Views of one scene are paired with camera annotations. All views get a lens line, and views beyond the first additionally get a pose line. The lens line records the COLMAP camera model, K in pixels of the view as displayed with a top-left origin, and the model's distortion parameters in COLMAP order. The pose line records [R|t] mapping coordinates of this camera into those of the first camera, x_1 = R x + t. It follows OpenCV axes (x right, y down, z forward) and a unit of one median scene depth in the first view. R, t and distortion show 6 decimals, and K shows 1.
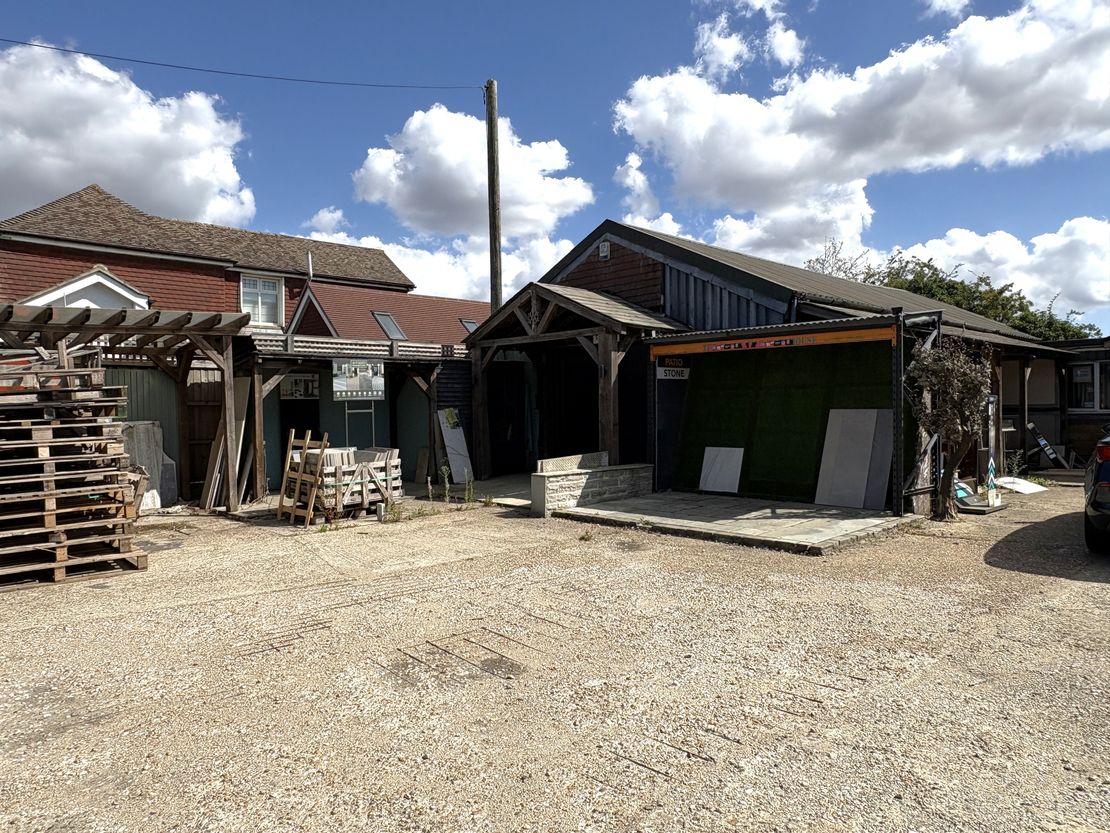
lens RADIAL K [[767.1, 0, 555.0], [0, 767.1, 416.5], [0, 0, 1]] dist [-0.006105, -0.000837]
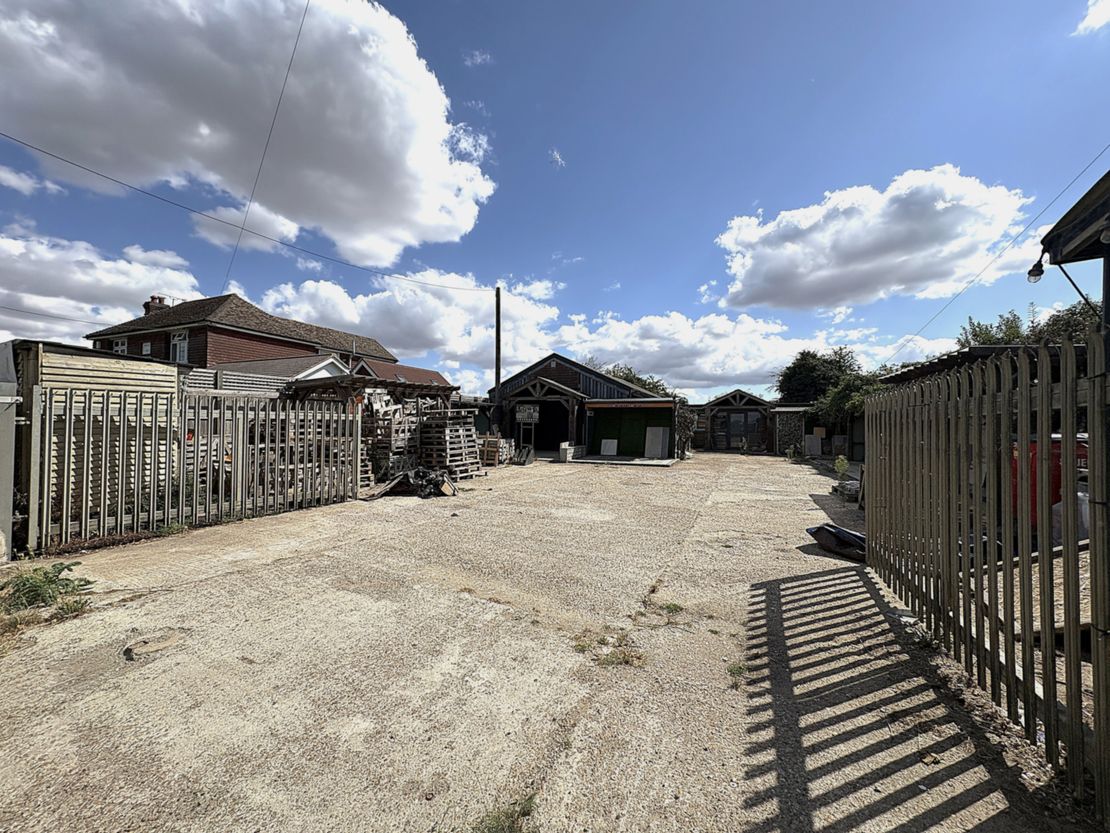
lens RADIAL K [[448.0, 0, 555.0], [0, 448.0, 416.5], [0, 0, 1]] dist [0.000252, -0.000061]
pose [[0.912776, 0.026963, 0.407569, -0.711070], [-0.013987, 0.999297, -0.034786, 0.014673], [-0.408221, 0.026051, 0.912512, -0.501989]]
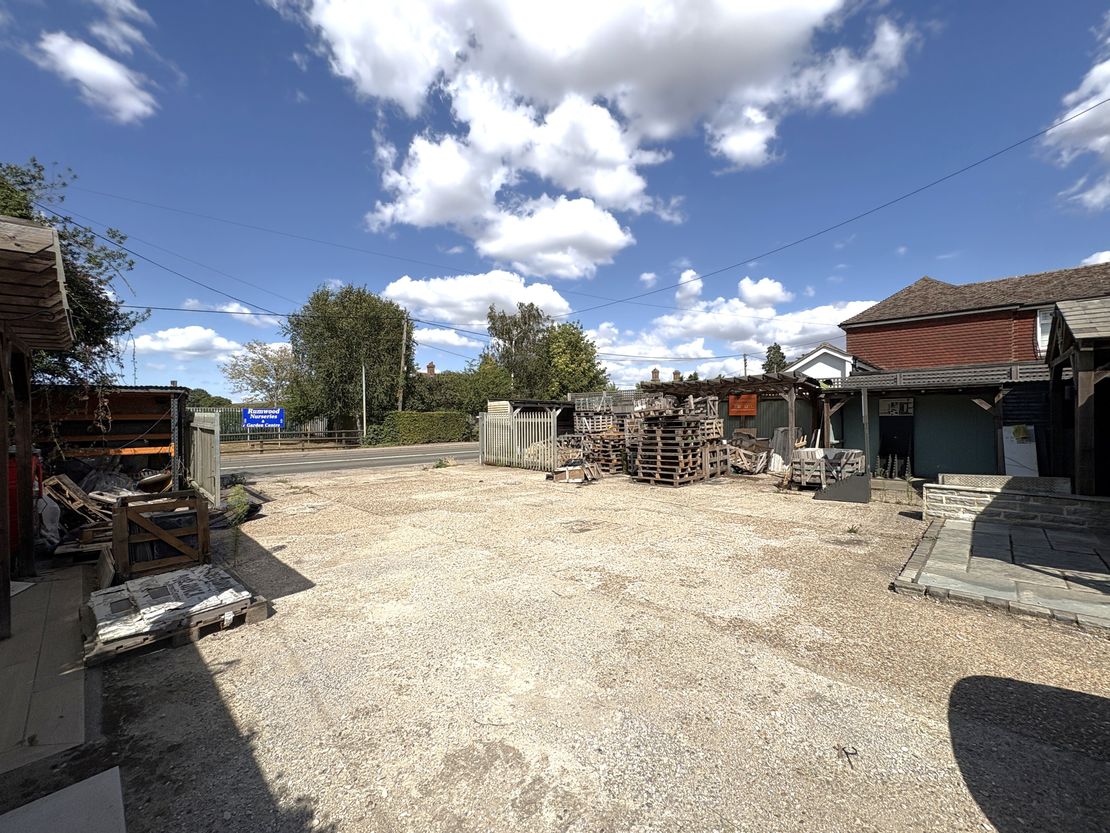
lens RADIAL K [[448.0, 0, 555.0], [0, 448.0, 416.5], [0, 0, 1]] dist [0.000252, -0.000061]
pose [[0.041708, 0.015859, -0.999004, 0.647056], [-0.005786, 0.999861, 0.015631, -0.038970], [0.999113, 0.005129, 0.041794, 0.376385]]
